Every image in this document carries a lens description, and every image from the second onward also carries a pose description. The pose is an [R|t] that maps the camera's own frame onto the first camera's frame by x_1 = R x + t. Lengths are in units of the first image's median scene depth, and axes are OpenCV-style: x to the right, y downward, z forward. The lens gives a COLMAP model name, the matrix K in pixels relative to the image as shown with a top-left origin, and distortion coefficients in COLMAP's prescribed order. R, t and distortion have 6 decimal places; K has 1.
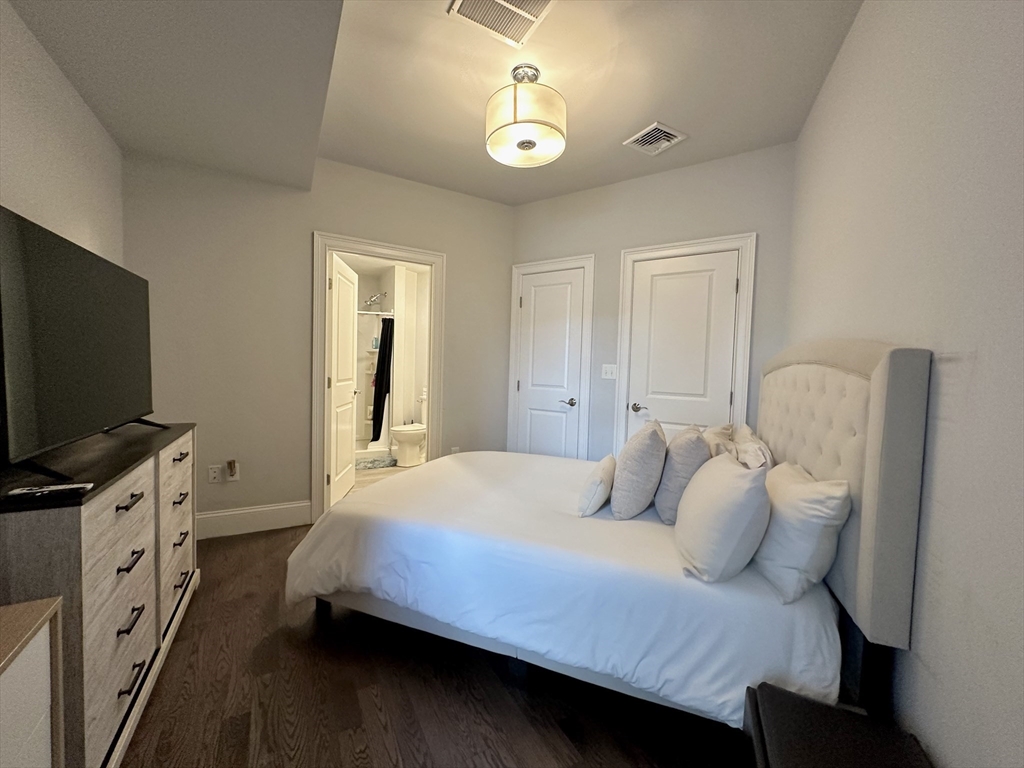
lens RADIAL K [[410.4, 0, 512.0], [0, 410.4, 384.0], [0, 0, 1]] dist [-0.001601, 0.000475]
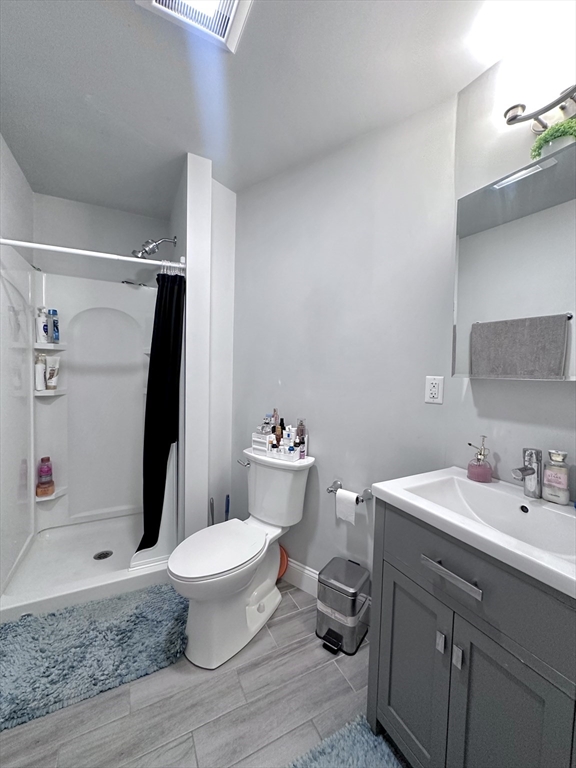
lens RADIAL K [[307.8, 0, 288.0], [0, 307.8, 384.0], [0, 0, 1]] dist [-0.001601, 0.000475]
pose [[0.999501, -0.003972, -0.031349, -0.163944], [0.004038, 0.999990, 0.002036, -0.043740], [0.031340, -0.002162, 0.999506, 0.657035]]
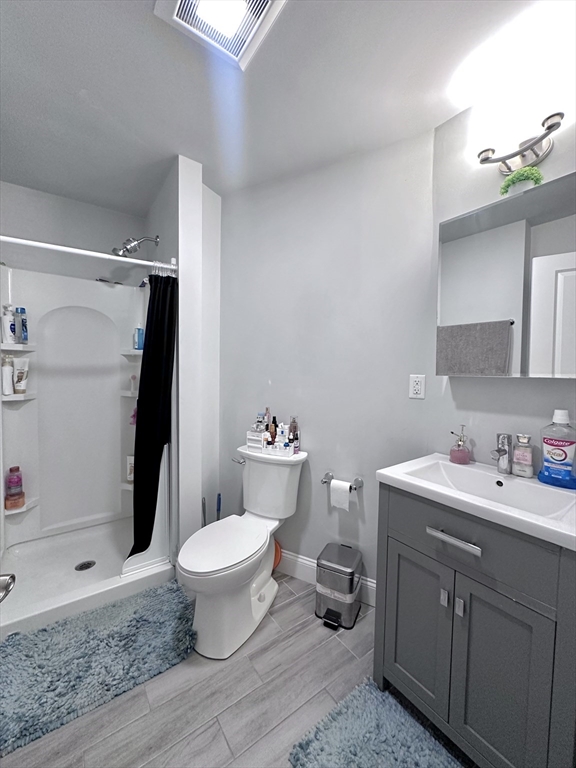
lens RADIAL K [[307.8, 0, 288.0], [0, 307.8, 384.0], [0, 0, 1]] dist [-0.001601, 0.000475]
pose [[0.993207, -0.020103, 0.114614, -0.204758], [0.019494, 0.999789, 0.006433, -0.044734], [-0.114719, -0.004155, 0.993389, 0.641348]]
